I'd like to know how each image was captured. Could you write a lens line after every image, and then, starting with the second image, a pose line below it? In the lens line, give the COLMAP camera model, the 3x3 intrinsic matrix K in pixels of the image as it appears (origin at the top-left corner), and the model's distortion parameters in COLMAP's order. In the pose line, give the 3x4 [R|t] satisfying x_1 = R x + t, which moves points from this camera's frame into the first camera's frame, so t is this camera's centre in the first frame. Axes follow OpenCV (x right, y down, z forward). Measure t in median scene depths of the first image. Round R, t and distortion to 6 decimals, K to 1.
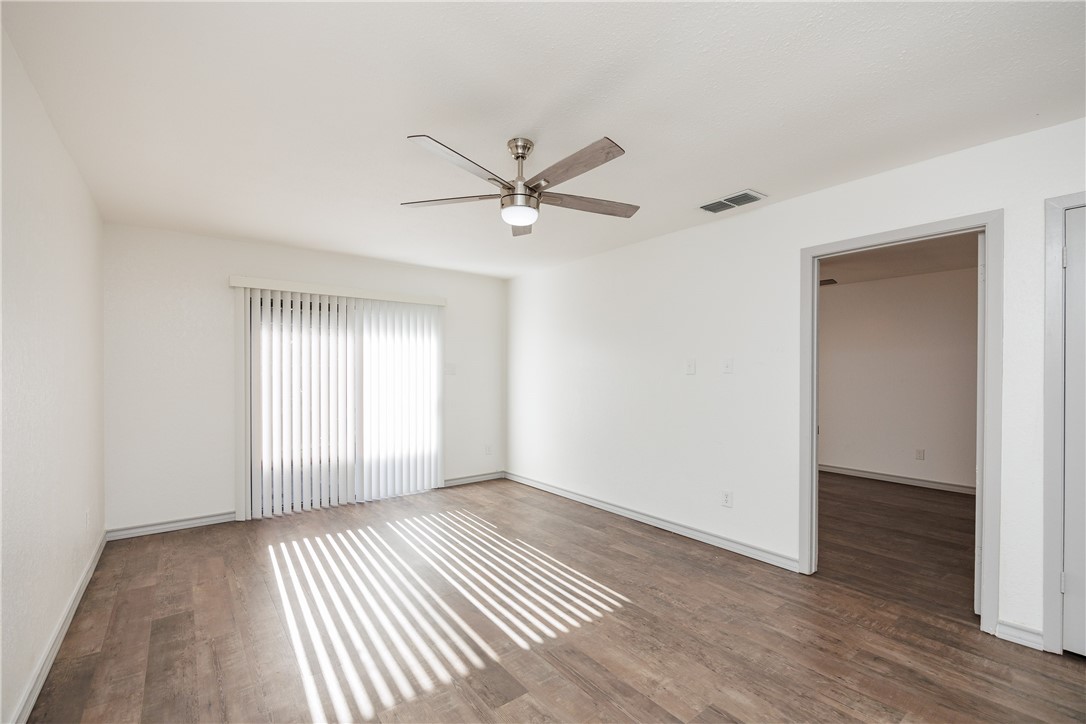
lens RADIAL K [[466.1, 0, 545.1], [0, 466.1, 378.3], [0, 0, 1]] dist [-0.001574, -0.000668]
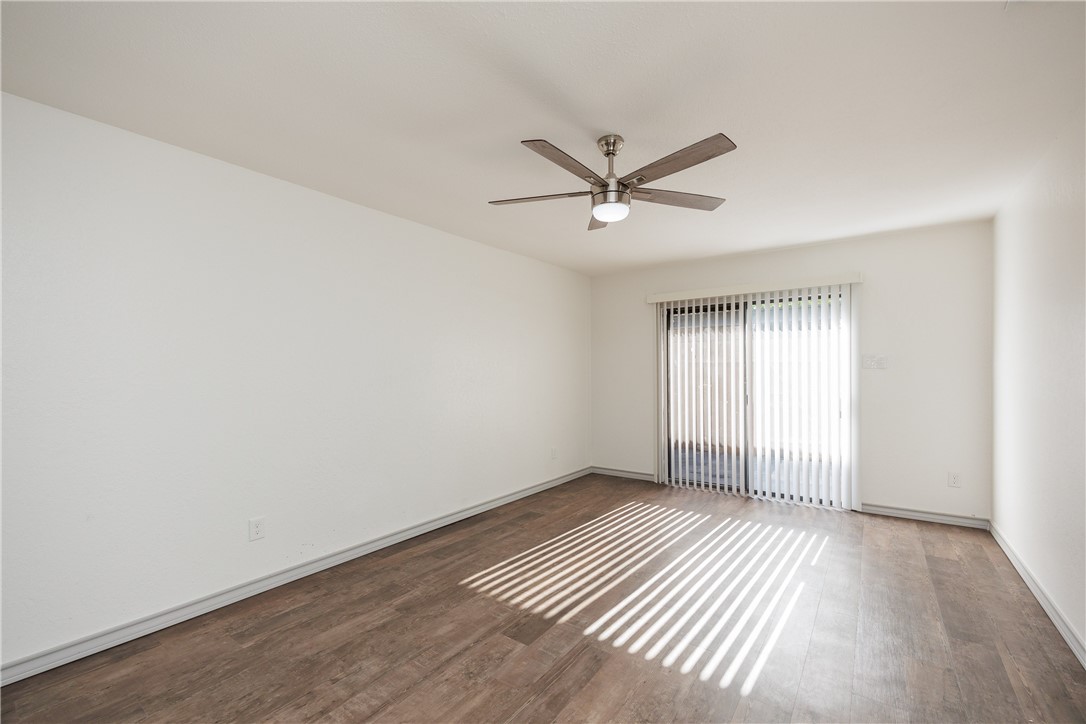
lens RADIAL K [[461.1, 0, 537.0], [0, 461.1, 372.6], [0, 0, 1]] dist [-0.001240, -0.000665]
pose [[0.270604, 0.001481, -0.962690, 0.746215], [-0.003617, 0.999993, 0.000521, -0.002289], [0.962684, 0.003341, 0.270607, 0.497458]]
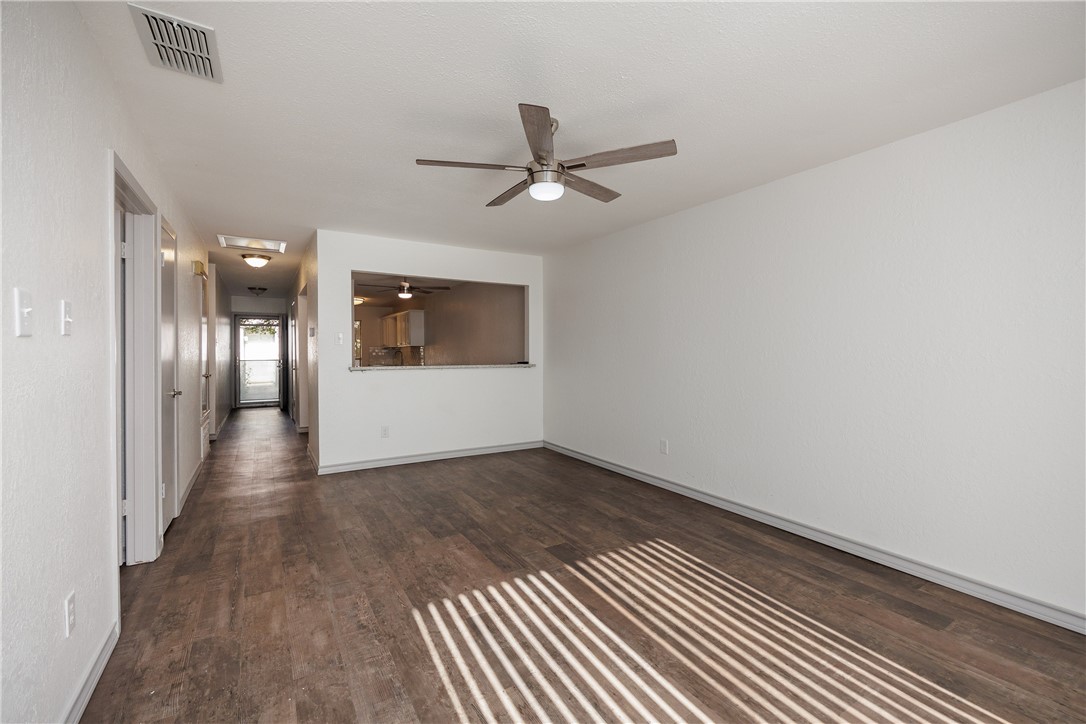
lens RADIAL K [[460.9, 0, 545.1], [0, 460.9, 351.9], [0, 0, 1]] dist [-0.002232, -0.000570]
pose [[-0.993912, -0.004238, 0.110092, -0.143449], [-0.002571, 0.999880, 0.015282, -0.003175], [-0.110144, 0.014906, -0.993804, 1.758121]]
